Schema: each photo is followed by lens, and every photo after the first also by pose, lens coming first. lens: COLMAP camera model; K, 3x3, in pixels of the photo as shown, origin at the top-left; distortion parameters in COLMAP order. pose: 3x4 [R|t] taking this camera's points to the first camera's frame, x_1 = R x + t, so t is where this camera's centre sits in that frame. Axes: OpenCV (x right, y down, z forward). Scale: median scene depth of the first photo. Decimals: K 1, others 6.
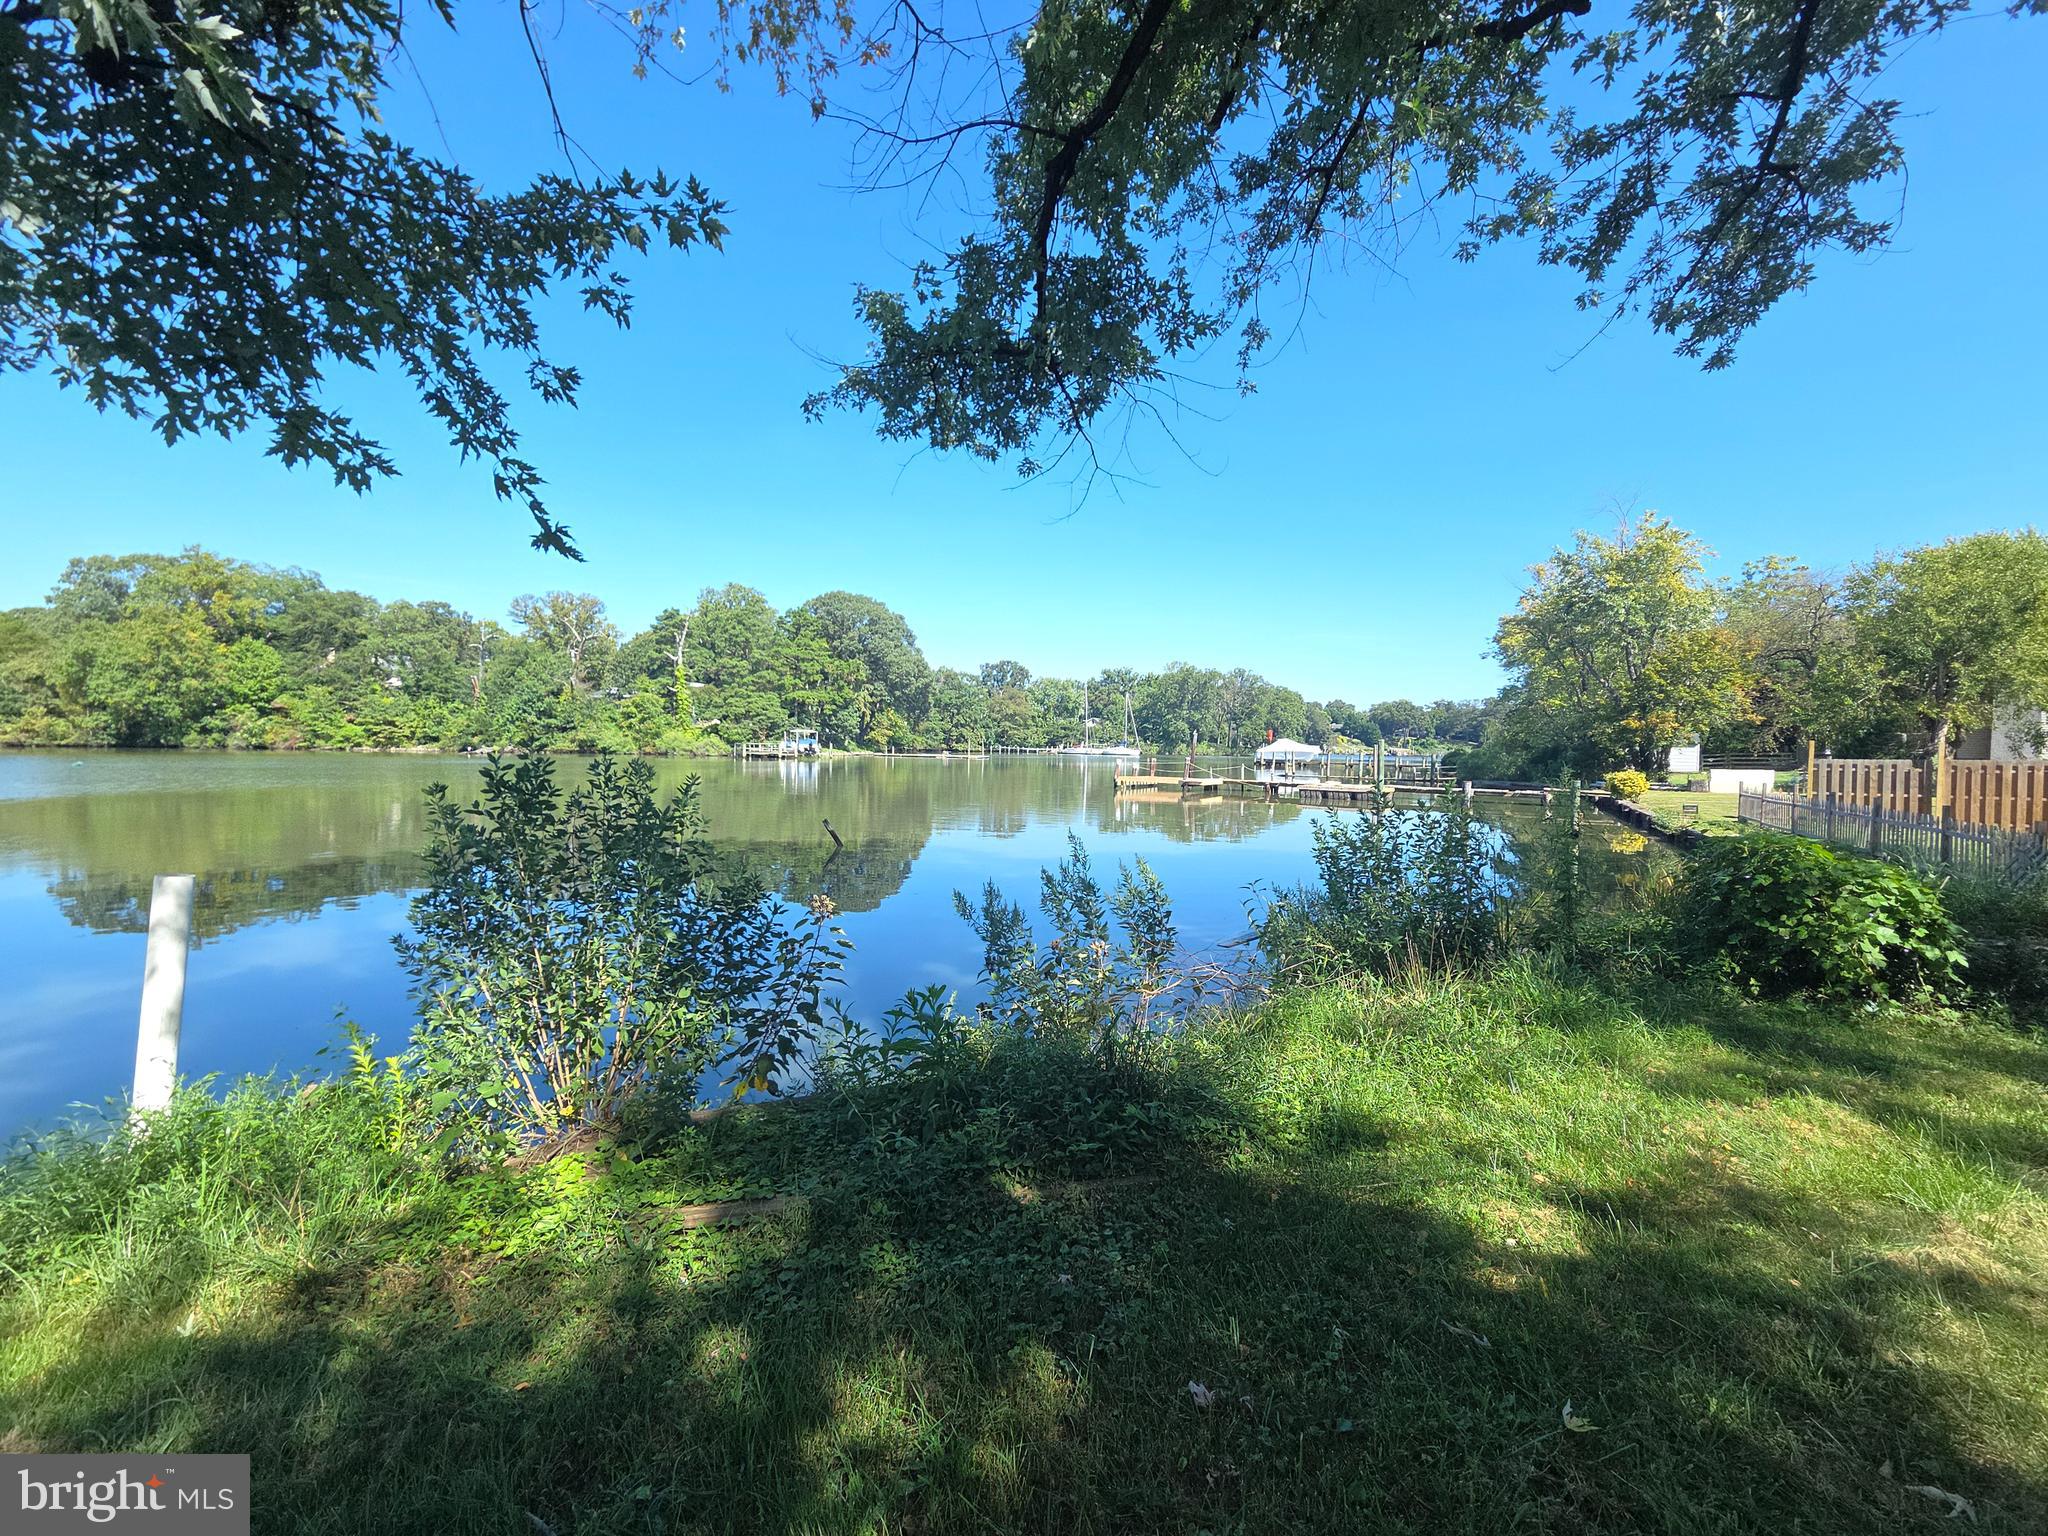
lens RADIAL K [[842.4, 0, 1022.8], [0, 842.4, 758.1], [0, 0, 1]] dist [0.000279, -0.000757]
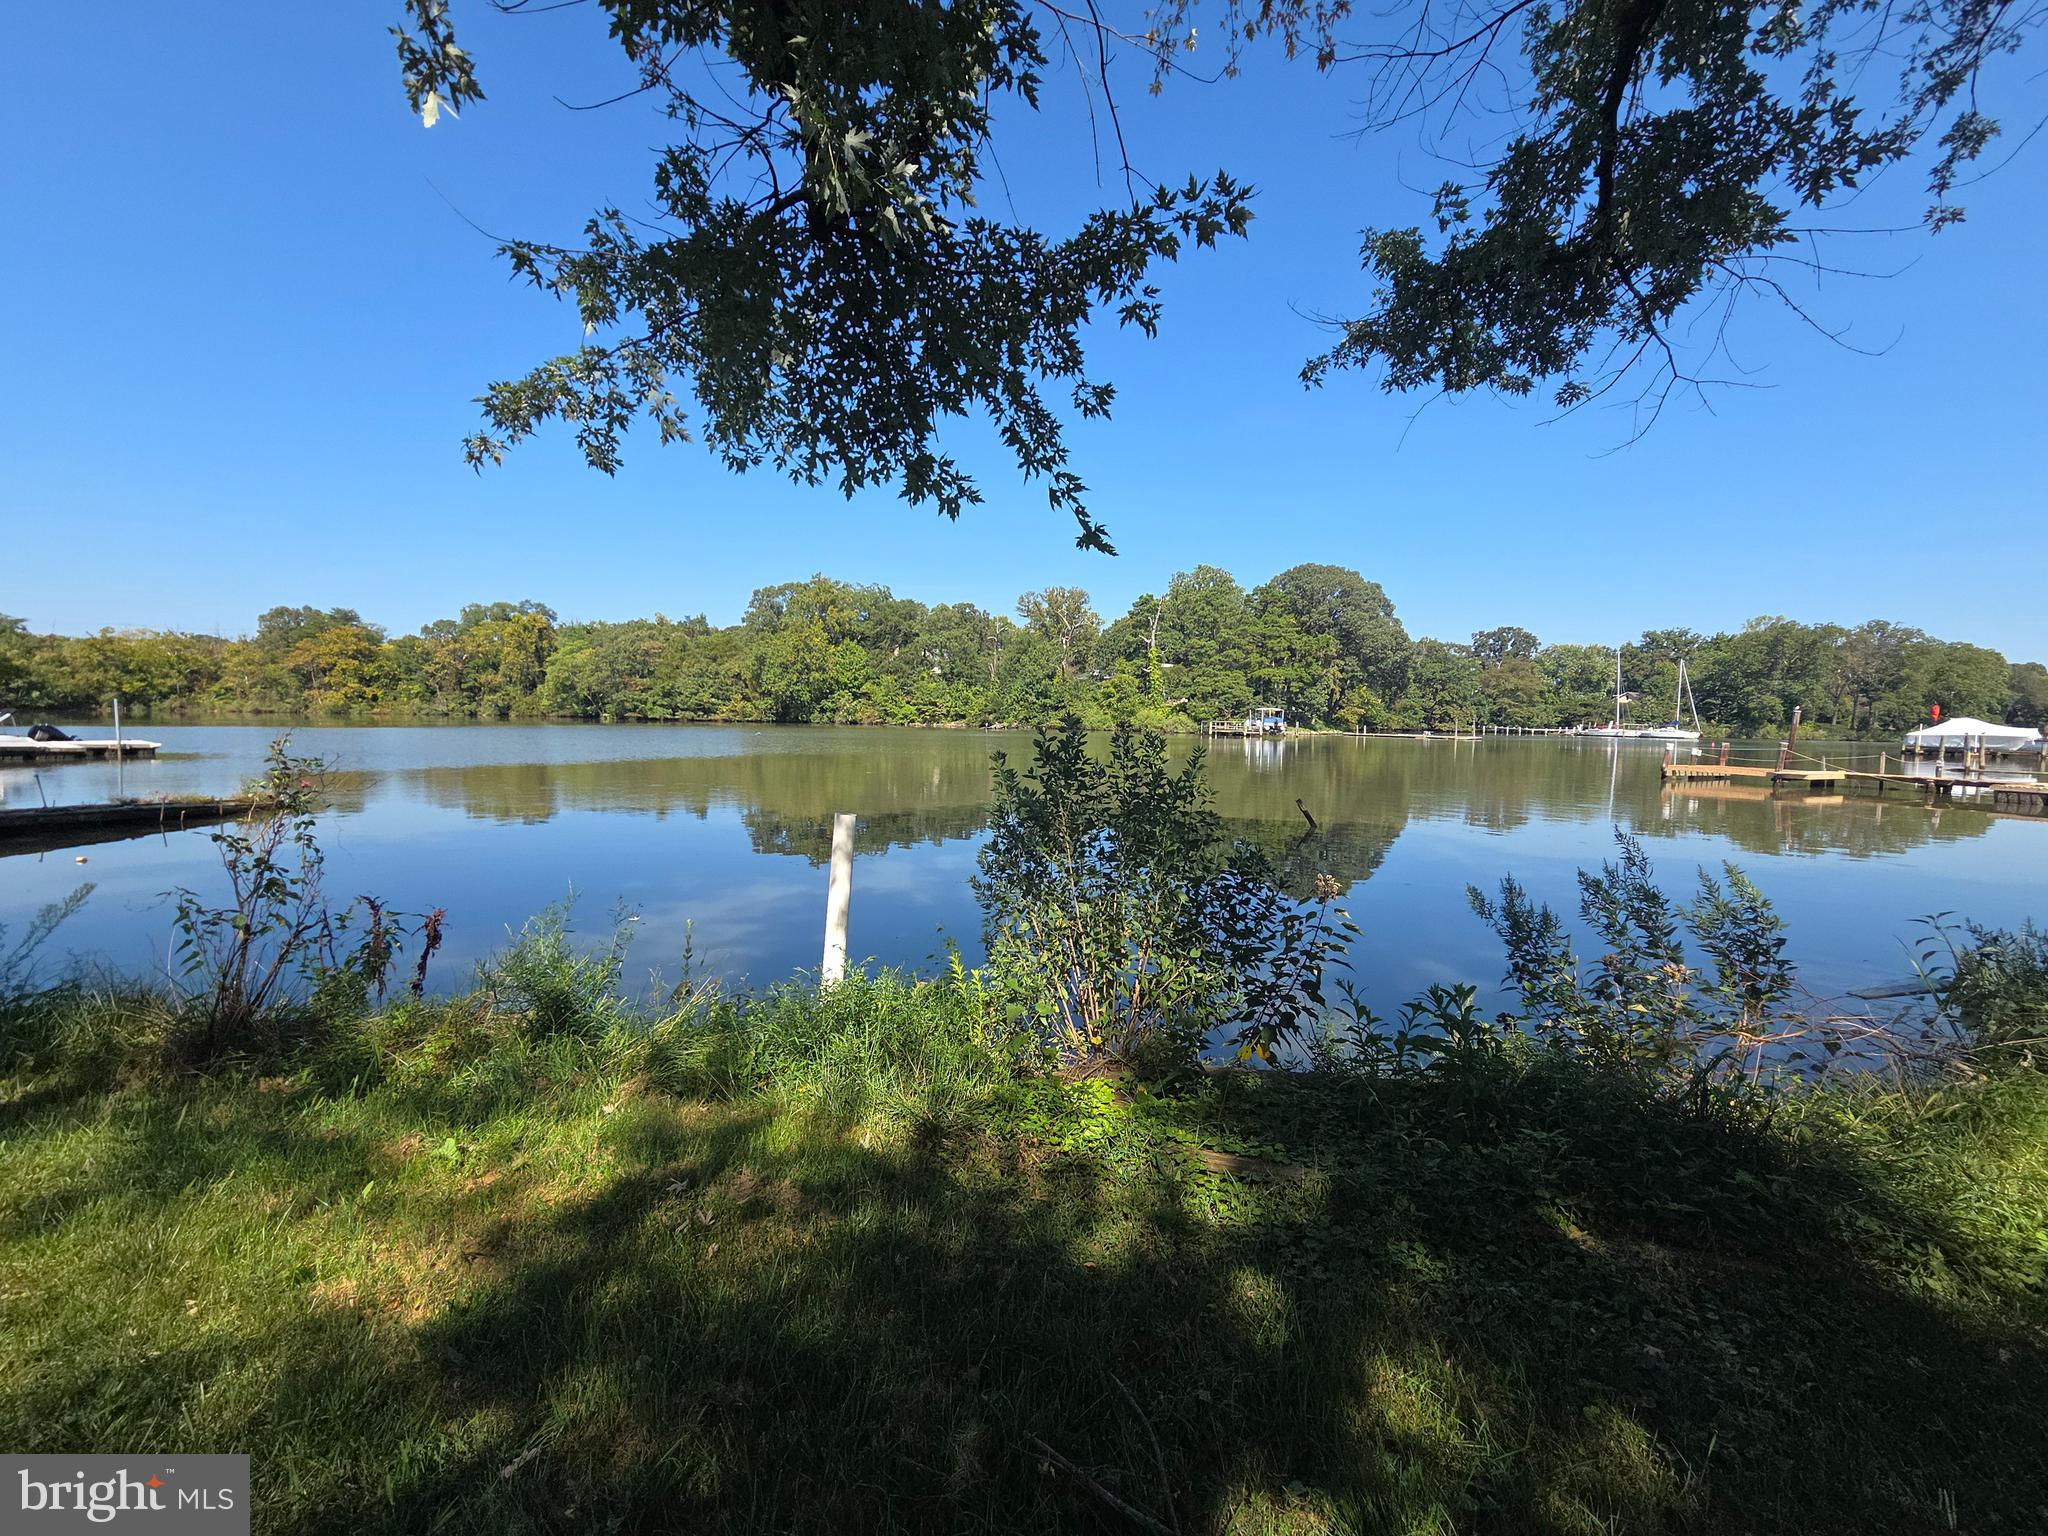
lens RADIAL K [[842.4, 0, 1019.9], [0, 842.4, 759.3], [0, 0, 1]] dist [0.000279, -0.000757]
pose [[0.857807, 0.026577, -0.513284, -0.035921], [-0.012548, 0.999447, 0.030779, 0.002120], [0.513818, -0.019962, 0.857667, -0.019173]]
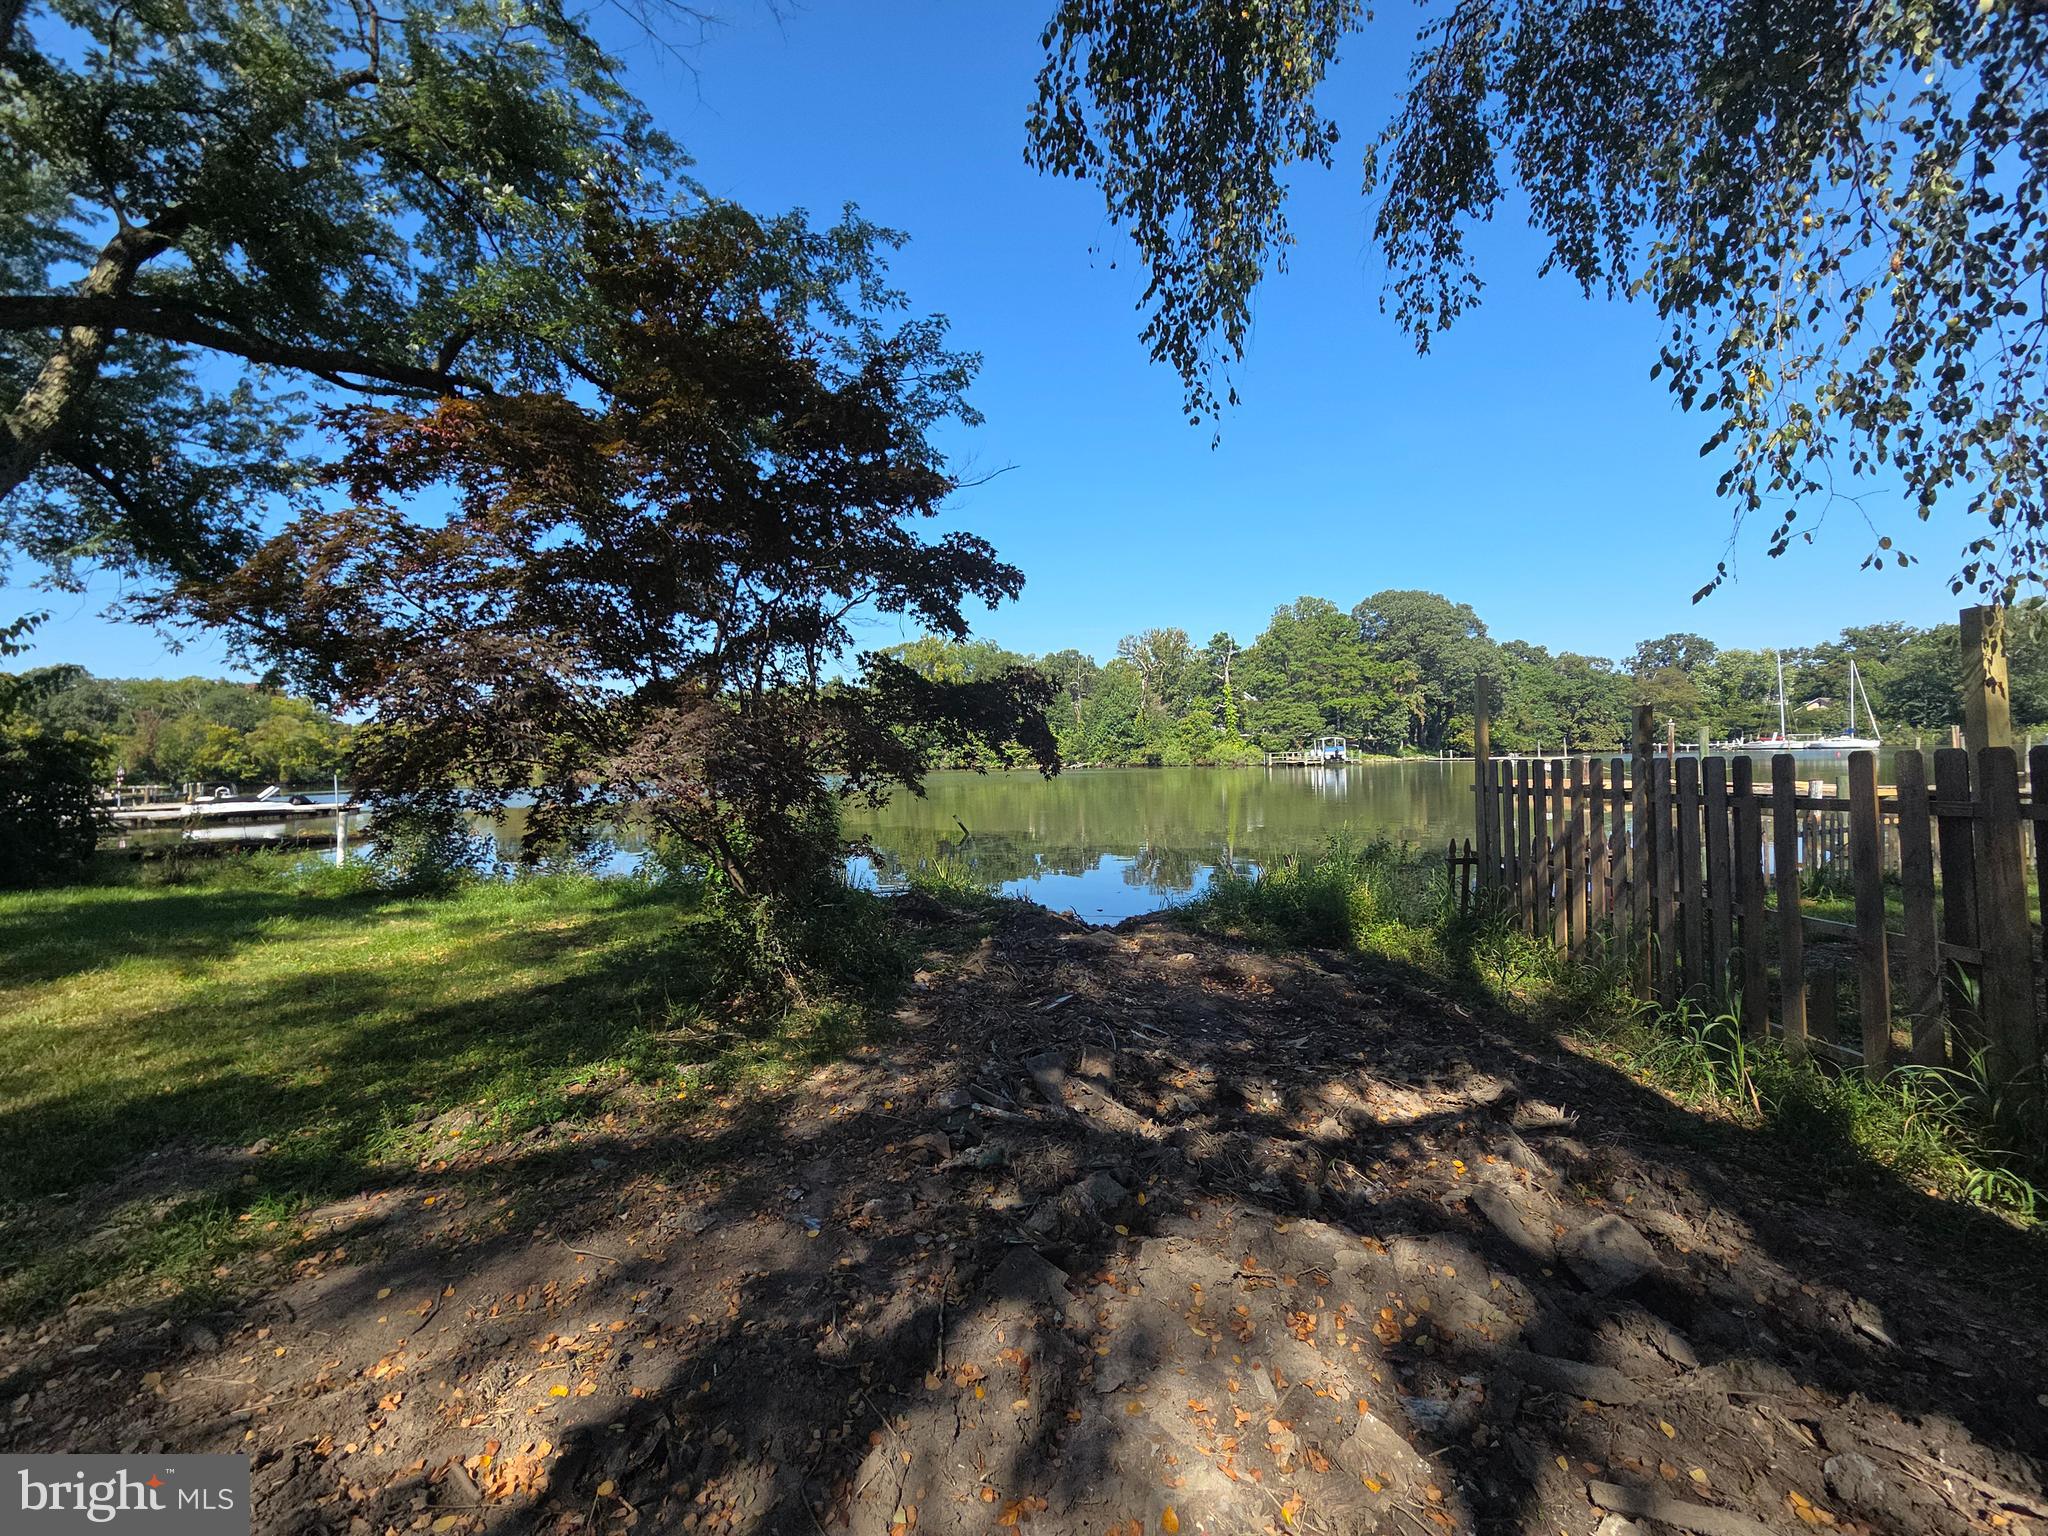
lens RADIAL K [[842.4, 0, 1019.0], [0, 842.4, 774.1], [0, 0, 1]] dist [0.000279, -0.000757]
pose [[0.736747, -0.018838, -0.675906, 2.911213], [0.025746, 0.999668, 0.000202, 0.008316], [0.675678, -0.017551, 0.736988, 0.134991]]
